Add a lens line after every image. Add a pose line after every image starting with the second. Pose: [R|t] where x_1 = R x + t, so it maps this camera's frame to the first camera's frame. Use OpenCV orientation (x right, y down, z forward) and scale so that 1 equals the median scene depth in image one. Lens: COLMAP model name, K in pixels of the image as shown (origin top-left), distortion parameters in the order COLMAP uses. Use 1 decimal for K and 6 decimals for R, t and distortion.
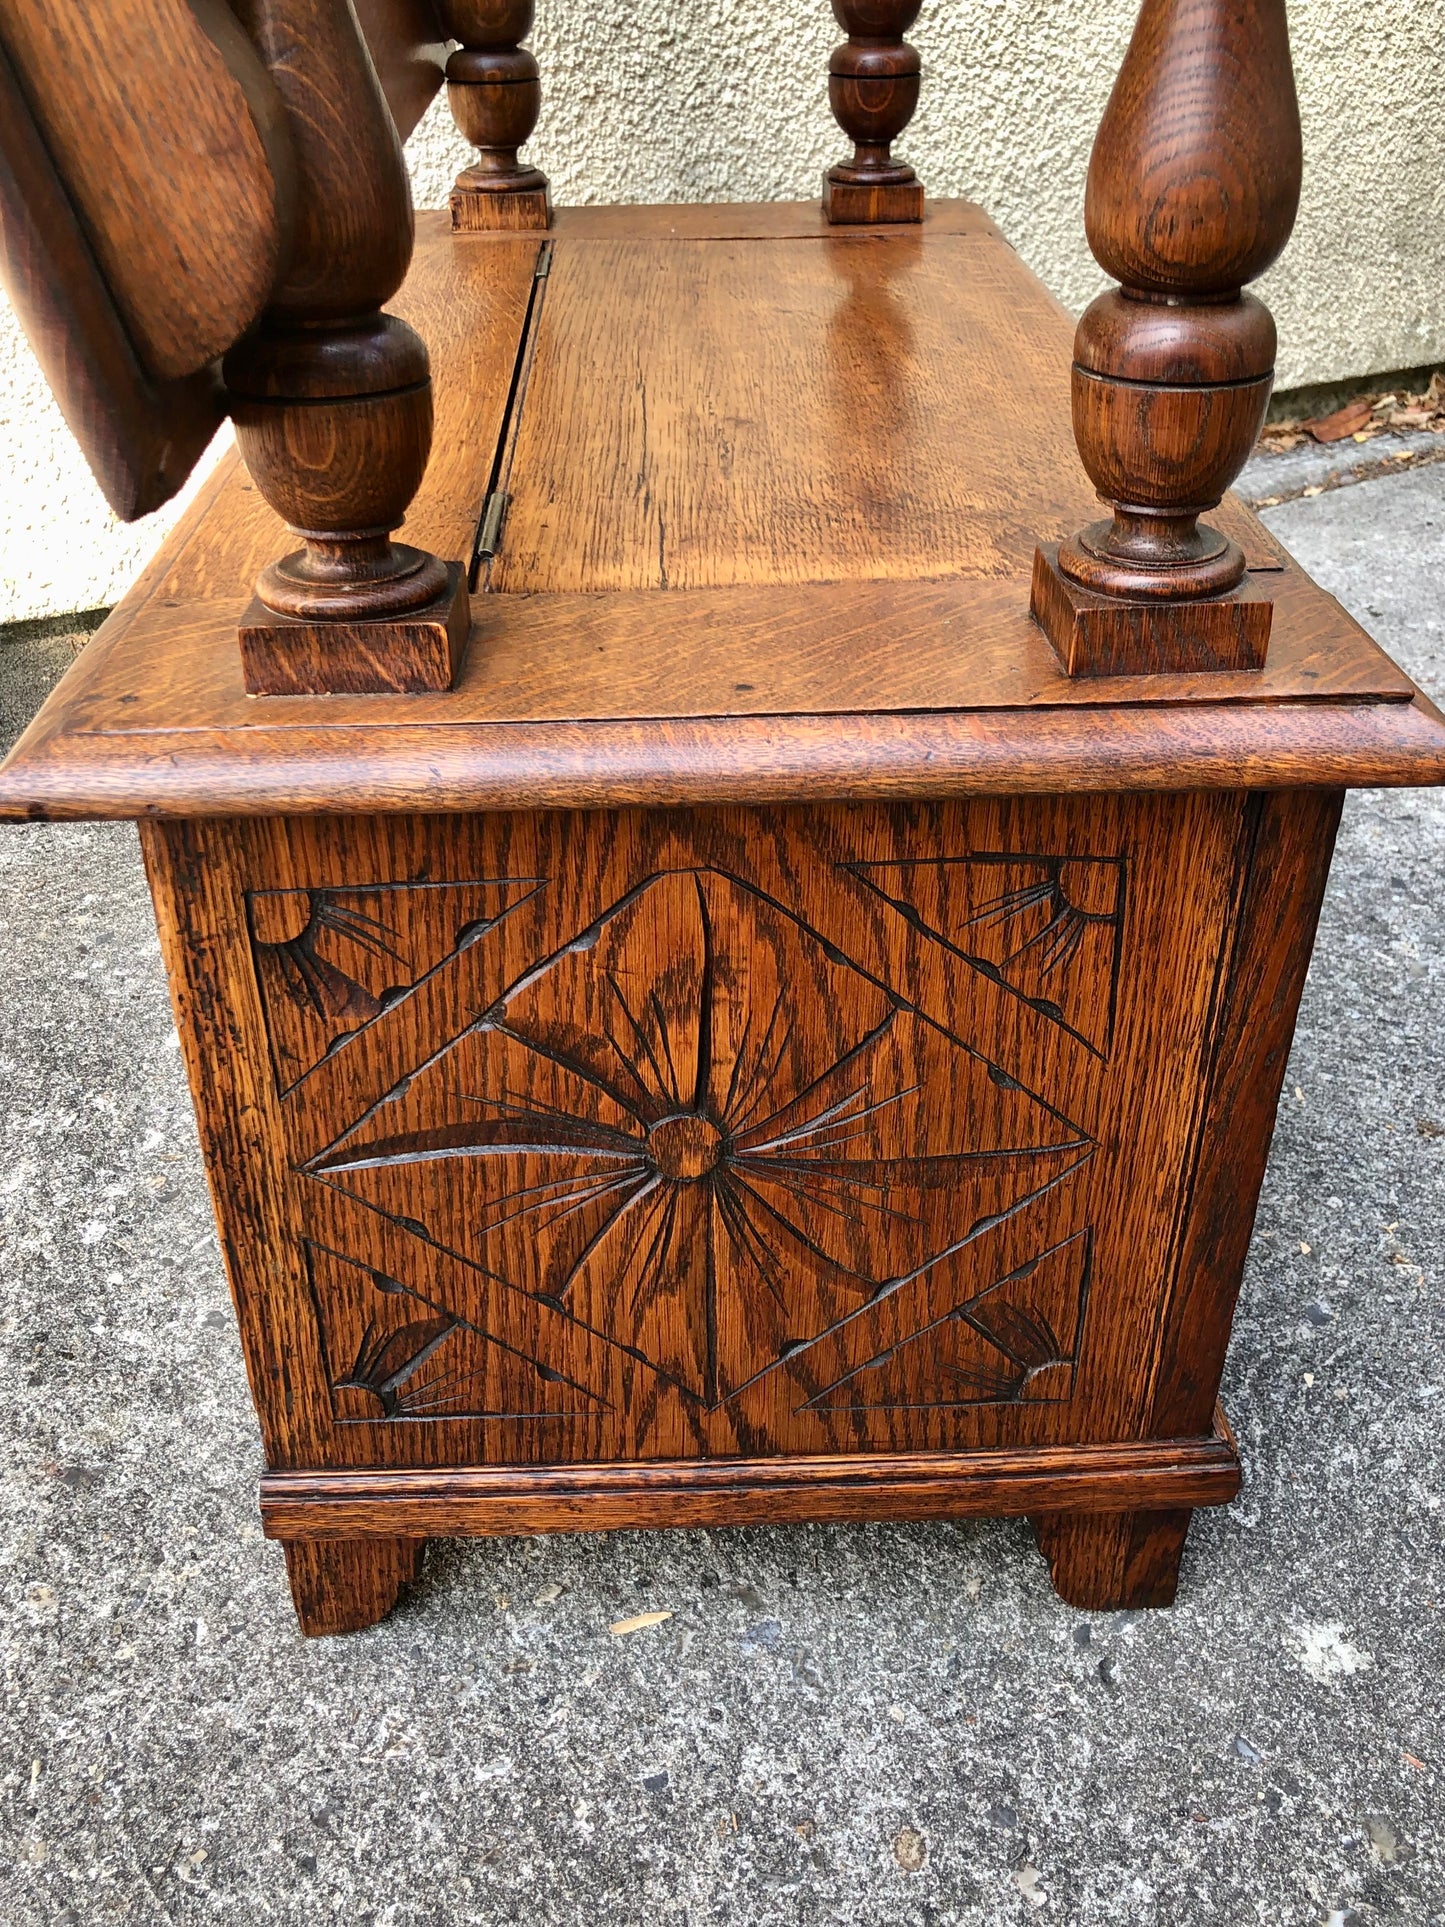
lens RADIAL K [[1750.4, 0, 741.0], [0, 1750.4, 933.7], [0, 0, 1]] dist [-0.031595, 0.081300]
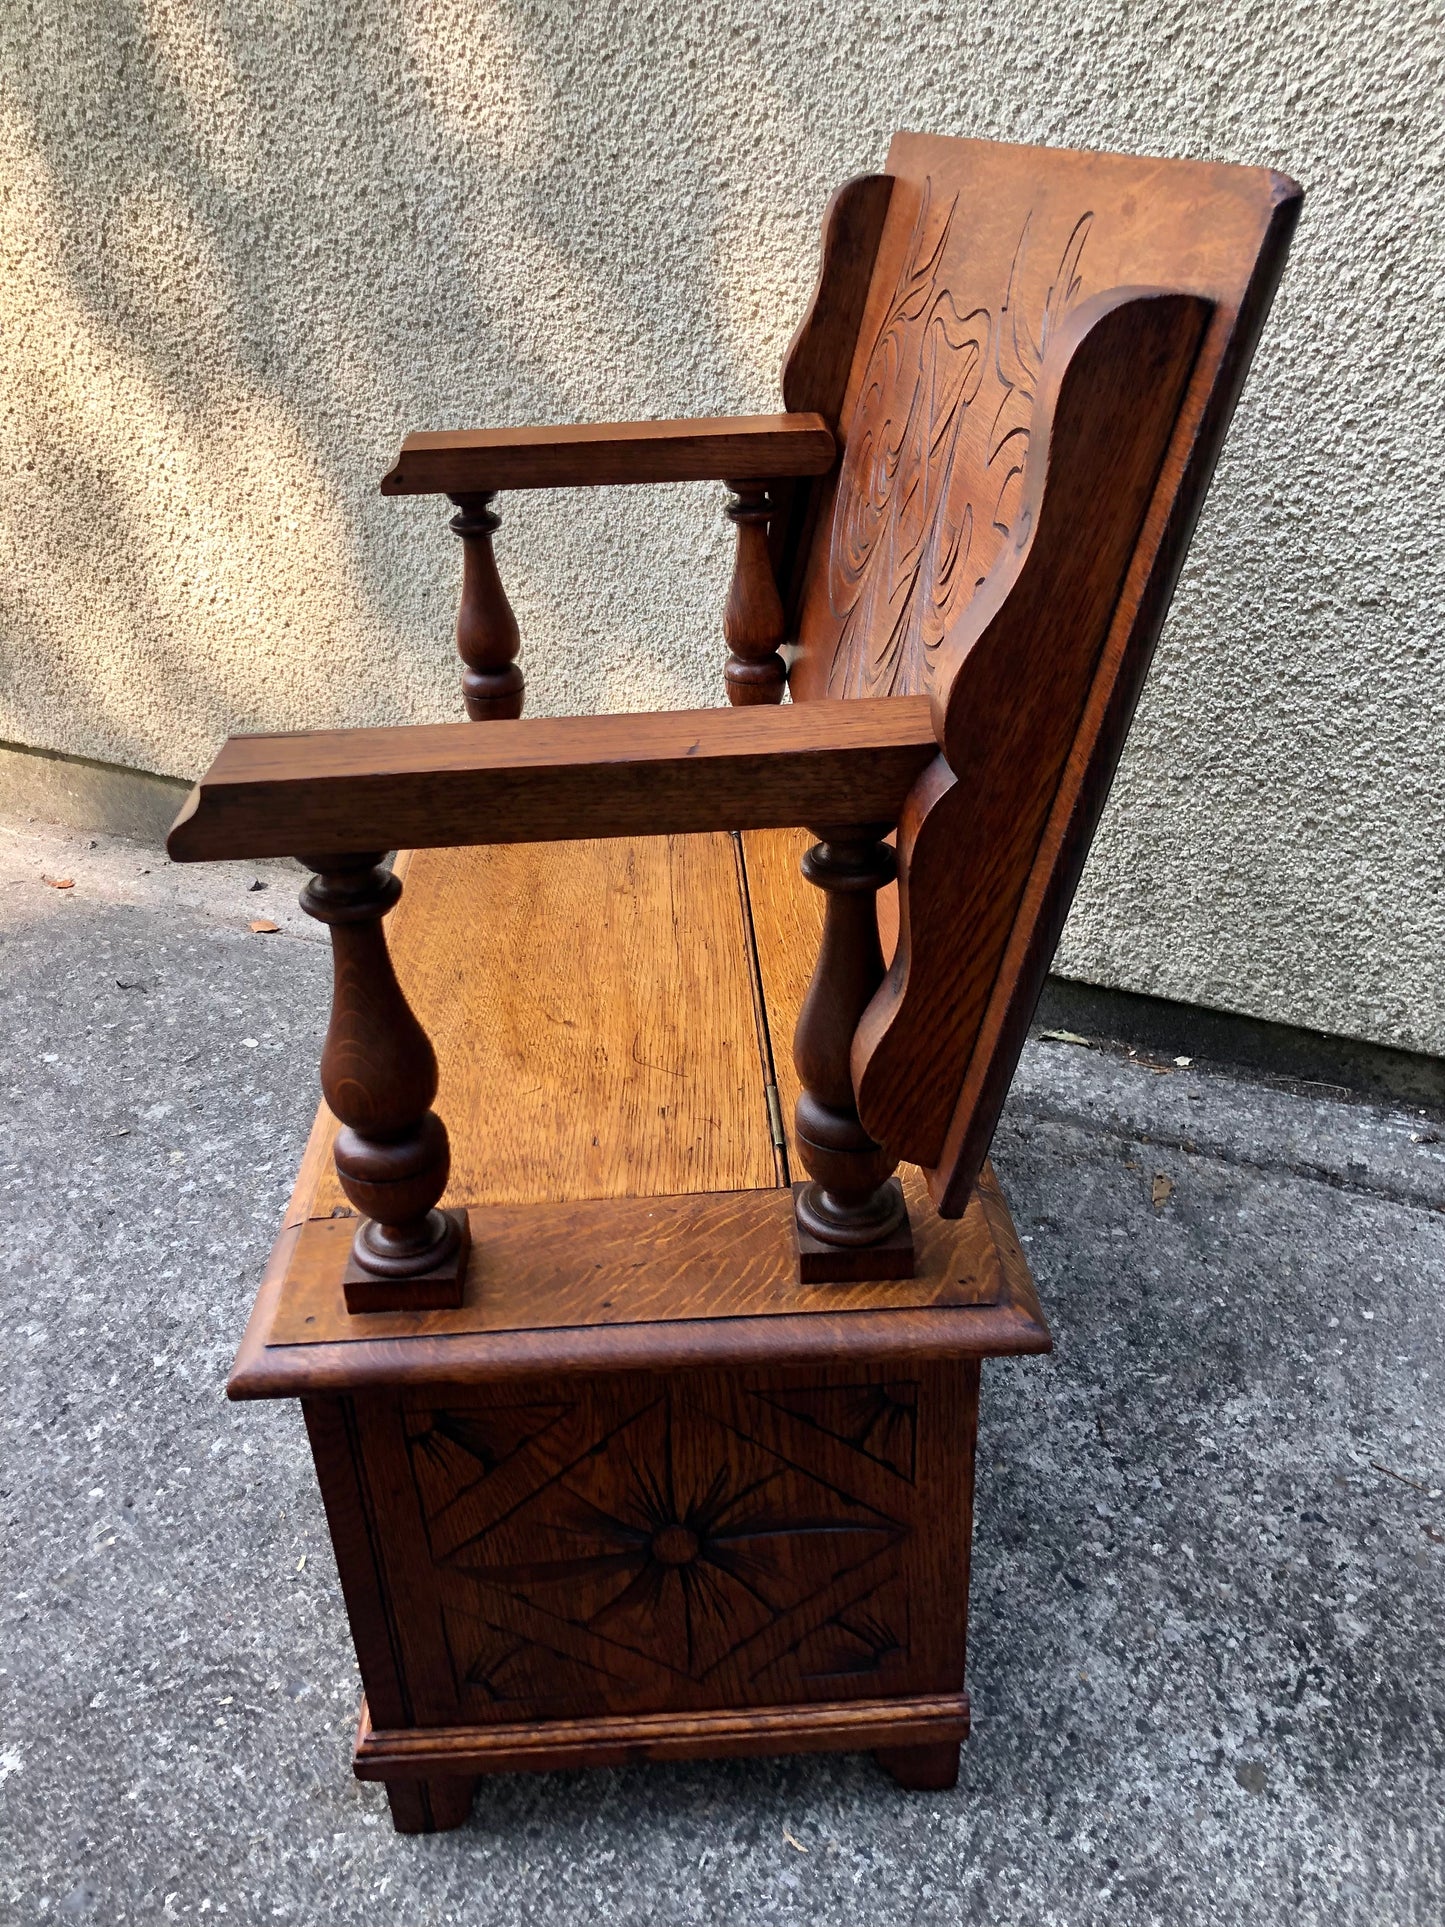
lens RADIAL K [[1571.3, 0, 709.7], [0, 1571.3, 947.5], [0, 0, 1]] dist [-0.035247, 0.086512]
pose [[0.481715, 0.403061, -0.778134, 1.283795], [-0.427107, 0.883332, 0.193144, -0.717712], [0.765199, 0.239306, 0.597664, 0.378948]]
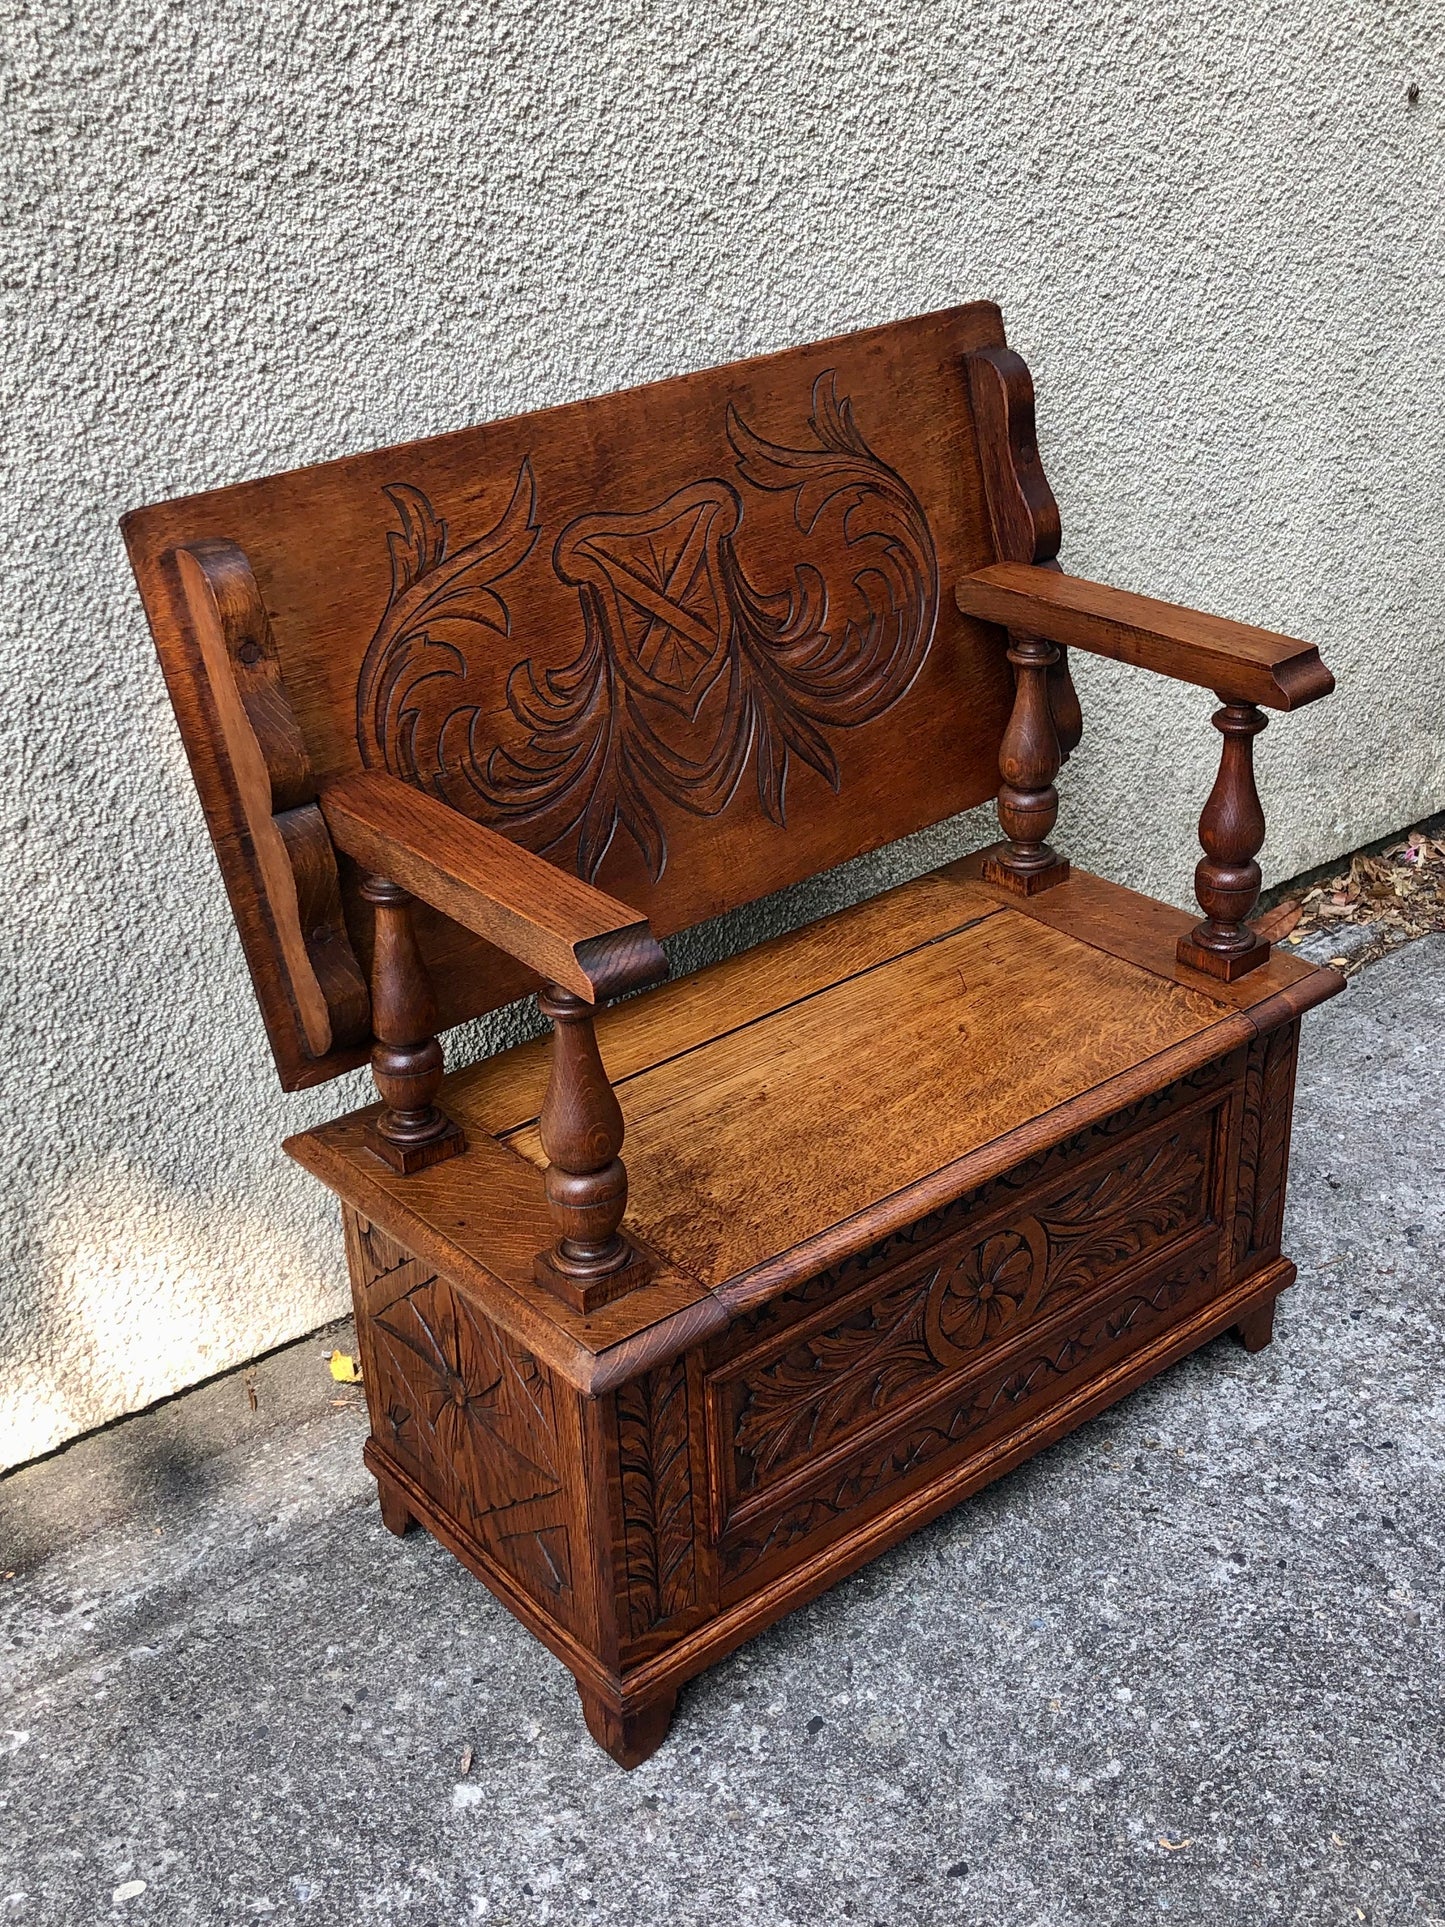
lens RADIAL K [[2153.0, 0, 729.5], [0, 2153.0, 948.3], [0, 0, 1]] dist [0.054272, -0.158634]
pose [[0.993163, -0.078879, 0.086059, -0.280975], [0.085046, 0.993879, -0.070515, -0.542832], [-0.079970, 0.077352, 0.993791, -0.779172]]
